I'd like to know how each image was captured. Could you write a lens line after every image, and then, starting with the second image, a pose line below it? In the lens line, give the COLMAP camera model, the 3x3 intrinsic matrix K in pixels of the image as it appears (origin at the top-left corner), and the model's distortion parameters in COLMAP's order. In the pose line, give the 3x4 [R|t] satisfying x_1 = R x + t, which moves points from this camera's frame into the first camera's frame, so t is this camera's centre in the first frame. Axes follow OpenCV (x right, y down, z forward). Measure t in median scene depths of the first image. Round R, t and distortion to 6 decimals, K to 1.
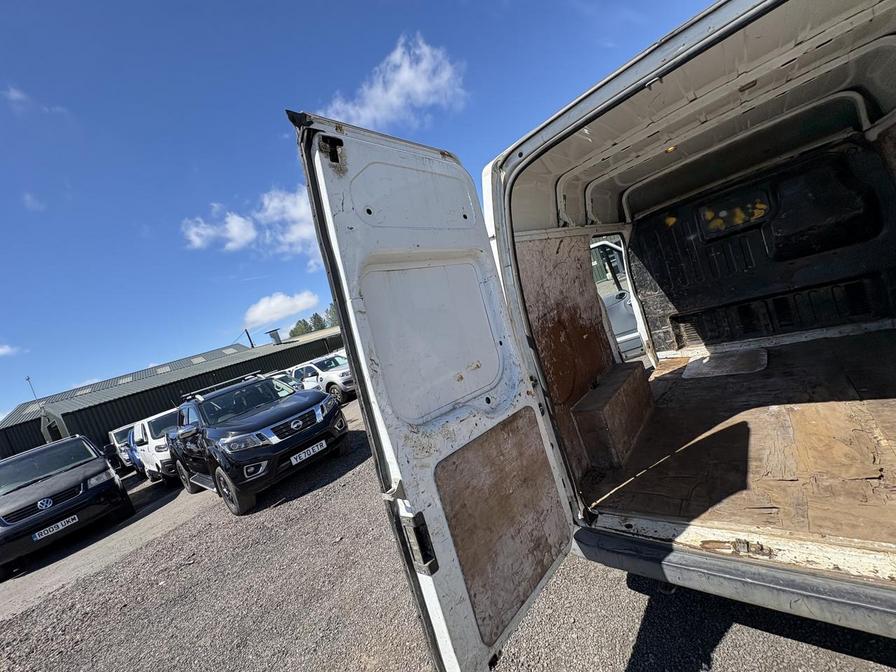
lens RADIAL K [[356.1, 0, 449.7], [0, 356.1, 336.0], [0, 0, 1]] dist [-0.000439, -0.000047]
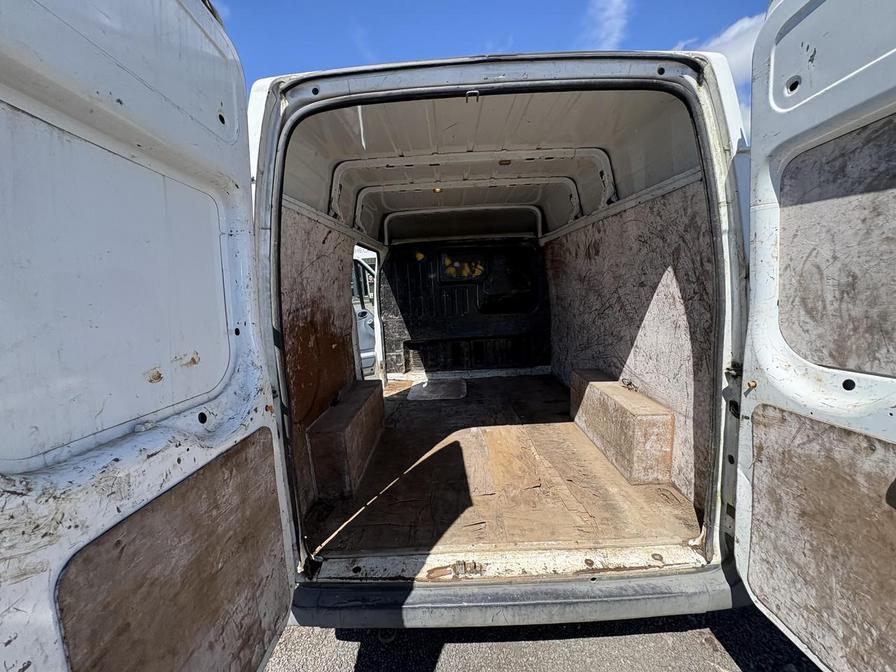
lens RADIAL K [[356.1, 0, 444.0], [0, 356.1, 336.8], [0, 0, 1]] dist [-0.000439, -0.000047]
pose [[0.733545, 0.178625, 0.655748, -0.003087], [-0.151795, 0.983531, -0.098110, 0.030814], [-0.662473, -0.027571, 0.748578, 0.199426]]
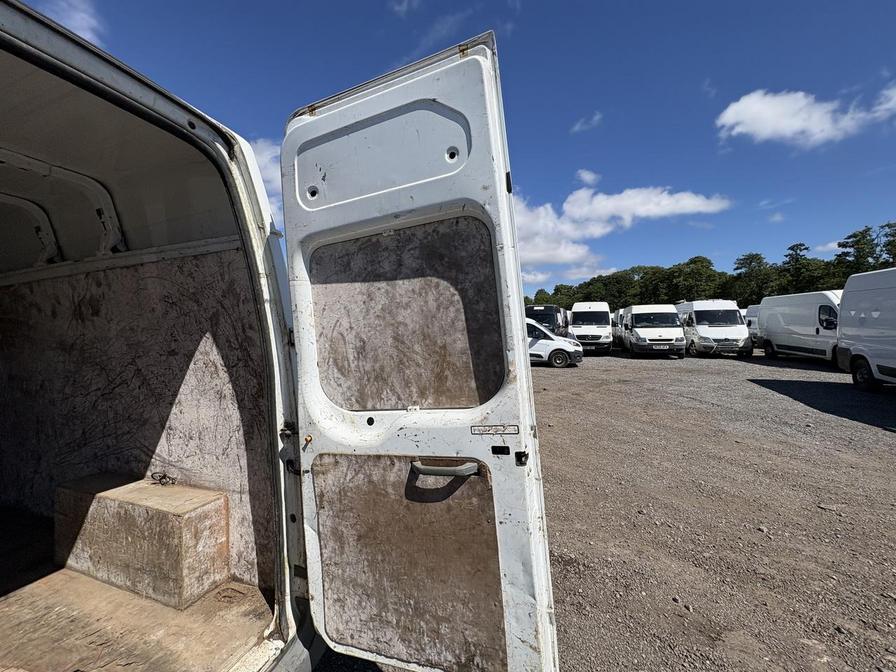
lens RADIAL K [[356.1, 0, 448.9], [0, 356.1, 337.5], [0, 0, 1]] dist [-0.000439, -0.000047]
pose [[-0.326587, 0.314863, 0.891180, 0.051731], [0.192148, 0.945309, -0.263572, 0.019260], [-0.925430, 0.085159, -0.369226, 0.281233]]
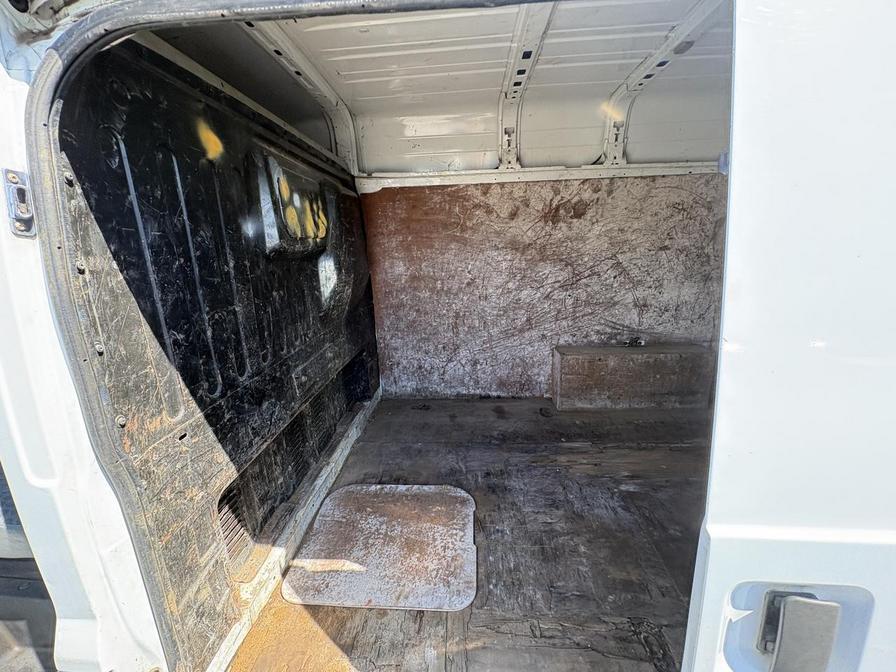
lens RADIAL K [[356.1, 0, 451.9], [0, 356.1, 337.4], [0, 0, 1]] dist [-0.000439, -0.000047]
pose [[-0.580957, 0.136811, 0.802354, 0.533688], [0.271910, 0.961760, 0.032889, -0.232636], [-0.767173, 0.237275, -0.595942, 1.772747]]
